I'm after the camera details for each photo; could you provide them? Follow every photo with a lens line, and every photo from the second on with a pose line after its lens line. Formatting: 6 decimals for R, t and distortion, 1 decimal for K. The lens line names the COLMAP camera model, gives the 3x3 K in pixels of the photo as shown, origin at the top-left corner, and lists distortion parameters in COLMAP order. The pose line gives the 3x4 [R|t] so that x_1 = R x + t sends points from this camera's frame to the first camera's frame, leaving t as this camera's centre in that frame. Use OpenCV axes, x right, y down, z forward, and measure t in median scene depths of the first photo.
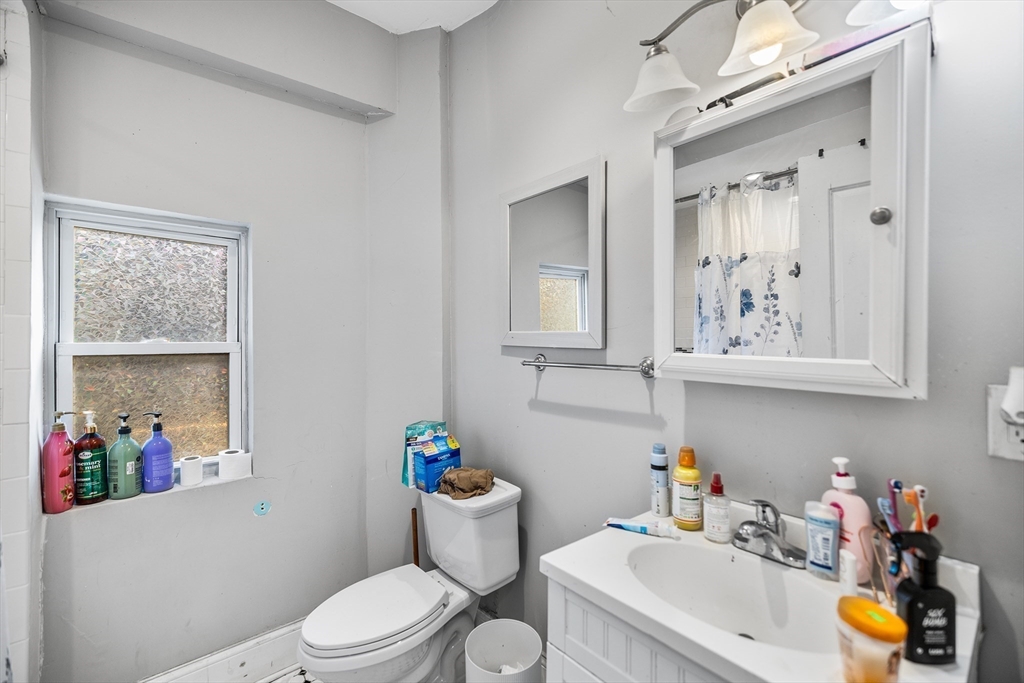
lens RADIAL K [[437.6, 0, 512.6], [0, 437.6, 340.4], [0, 0, 1]] dist [-0.000023, 0.000126]
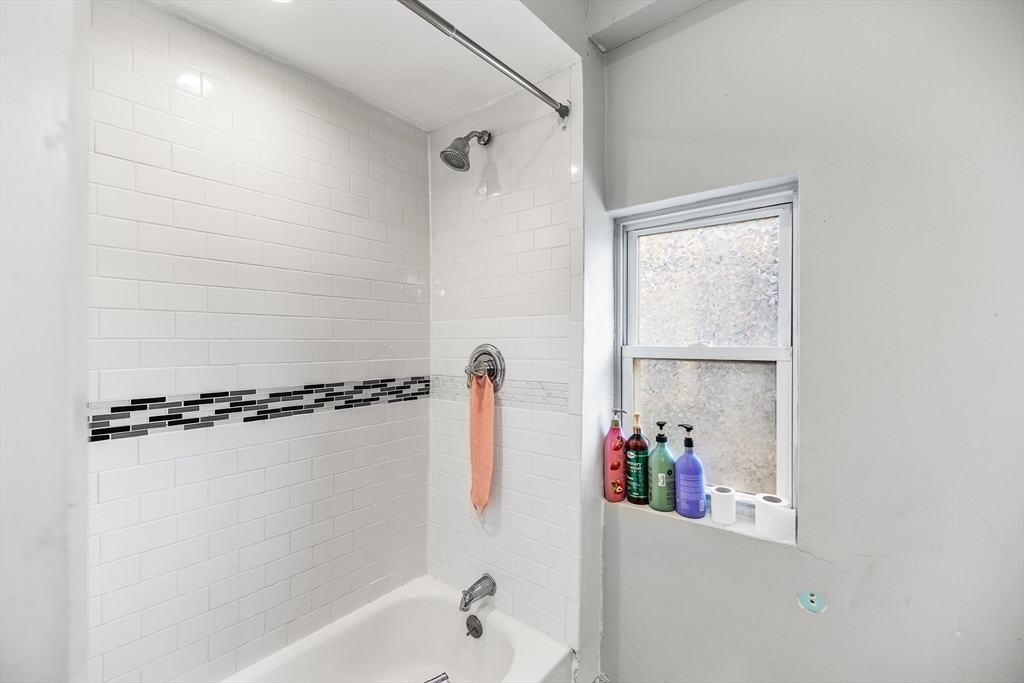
lens RADIAL K [[437.6, 0, 512.5], [0, 437.6, 343.5], [0, 0, 1]] dist [-0.000023, 0.000126]
pose [[0.173276, 0.004867, -0.984861, -0.007664], [-0.000786, 0.999988, 0.004803, -0.004610], [0.984873, -0.000058, 0.173277, 0.512143]]
